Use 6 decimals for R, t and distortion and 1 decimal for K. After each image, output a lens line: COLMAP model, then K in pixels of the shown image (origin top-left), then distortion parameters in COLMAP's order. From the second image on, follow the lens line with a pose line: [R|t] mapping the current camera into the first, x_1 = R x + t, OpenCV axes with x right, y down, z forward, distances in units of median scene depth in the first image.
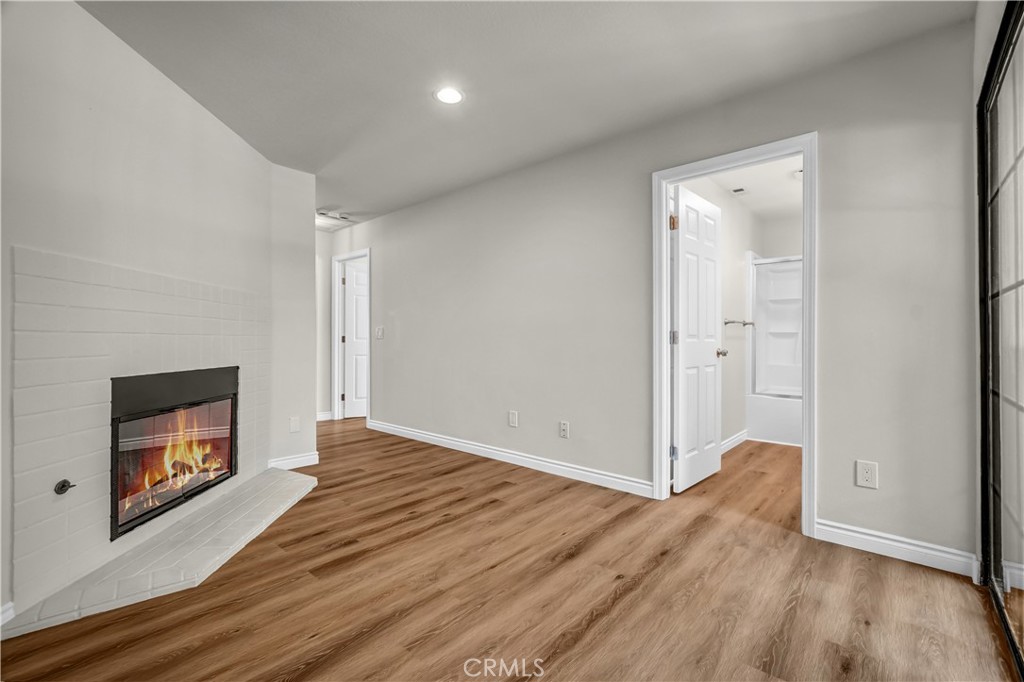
lens RADIAL K [[436.0, 0, 519.8], [0, 436.0, 338.7], [0, 0, 1]] dist [-0.001119, 0.000277]
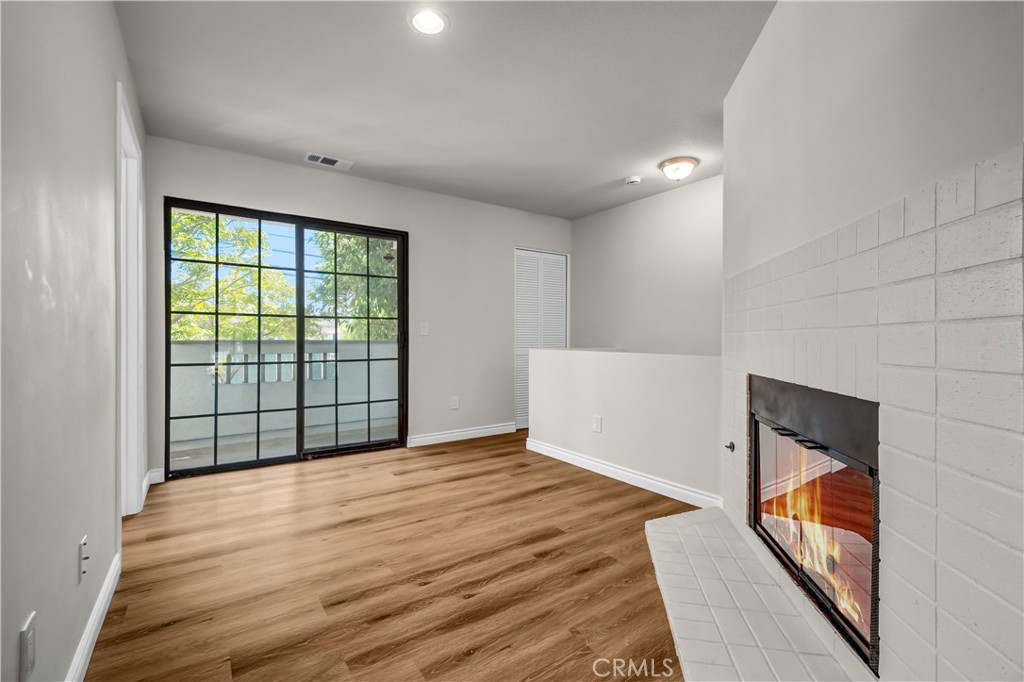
lens RADIAL K [[454.5, 0, 514.7], [0, 454.5, 344.0], [0, 0, 1]] dist [-0.000241, 0.000382]
pose [[-0.968834, -0.006695, 0.247622, -0.537882], [-0.006188, 0.999977, 0.002827, 0.013969], [-0.247635, 0.001207, -0.968853, 1.841253]]
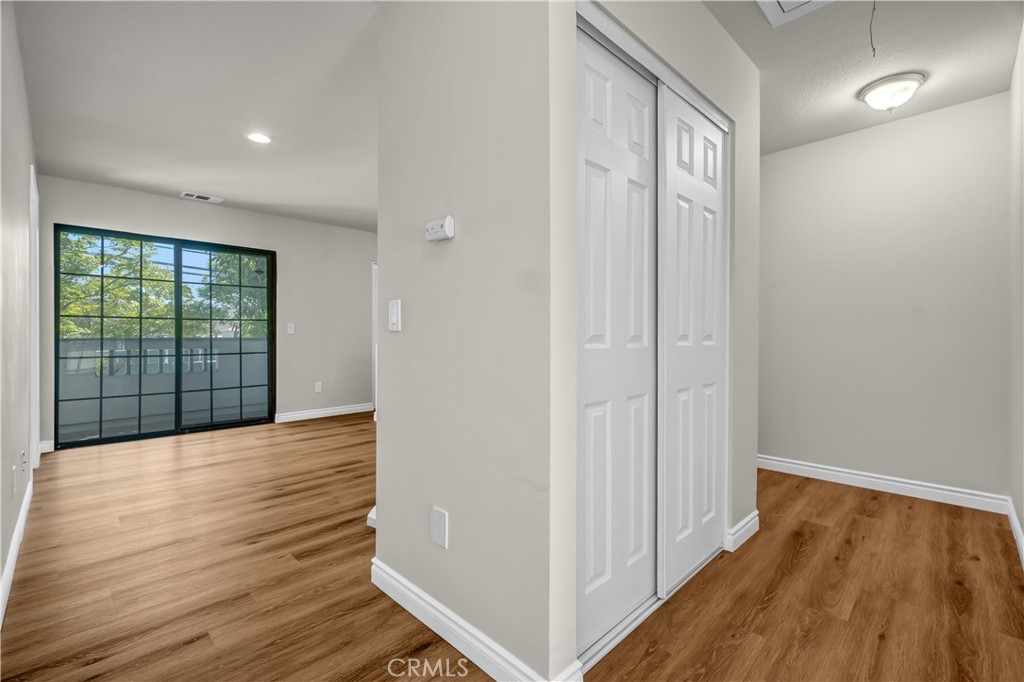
lens RADIAL K [[447.4, 0, 519.2], [0, 447.4, 337.3], [0, 0, 1]] dist [-0.001384, -0.000205]
pose [[-0.997897, -0.001384, 0.064798, -1.033356], [-0.001737, 0.999984, -0.005389, 0.016535], [-0.064789, -0.005490, -0.997884, 2.341412]]
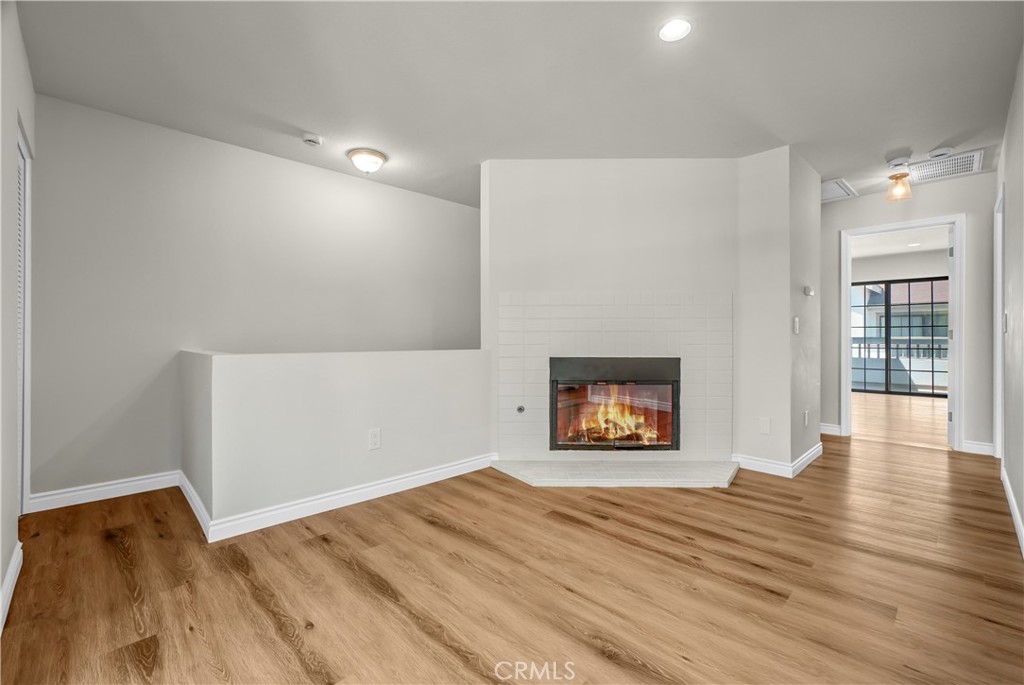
lens RADIAL K [[449.3, 0, 508.8], [0, 449.3, 336.1], [0, 0, 1]] dist [0.003411, 0.000395]
pose [[-0.075682, -0.001780, -0.997130, 0.727089], [0.006101, 0.999979, -0.002248, 0.007093], [0.997113, -0.006253, -0.075670, 0.799922]]
